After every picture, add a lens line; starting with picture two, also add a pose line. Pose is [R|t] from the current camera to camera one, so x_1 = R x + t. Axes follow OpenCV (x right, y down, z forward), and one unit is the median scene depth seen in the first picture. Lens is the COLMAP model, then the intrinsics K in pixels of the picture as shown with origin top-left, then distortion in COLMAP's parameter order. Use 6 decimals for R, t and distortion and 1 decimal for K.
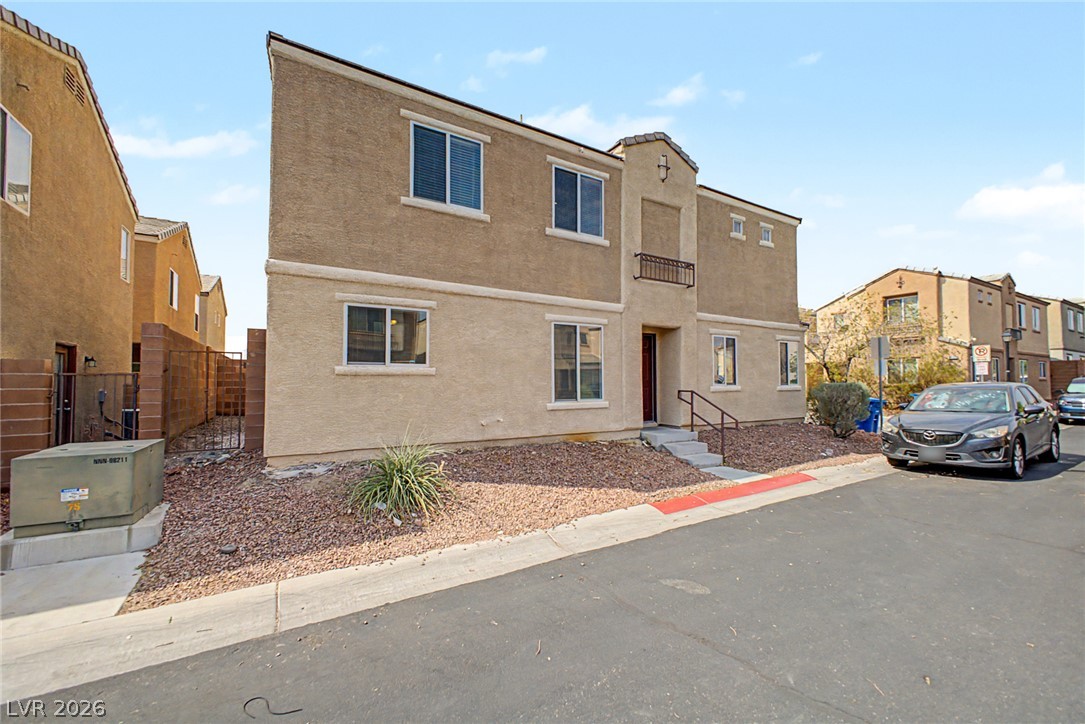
lens RADIAL K [[427.8, 0, 563.7], [0, 427.8, 370.1], [0, 0, 1]] dist [0.011949, -0.004354]
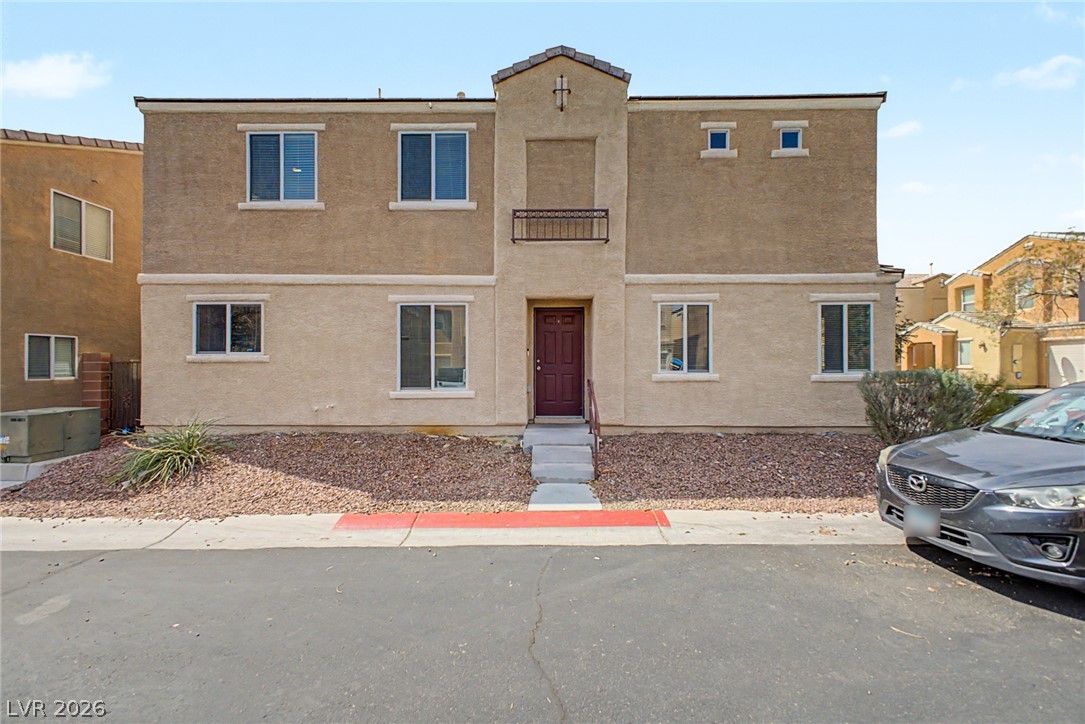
lens RADIAL K [[427.8, 0, 546.3], [0, 427.8, 364.4], [0, 0, 1]] dist [0.011949, -0.004354]
pose [[0.850527, -0.001905, -0.525928, 0.758218], [0.015001, 0.999674, 0.020638, 0.005047], [0.525717, -0.025443, 0.850279, 0.385015]]
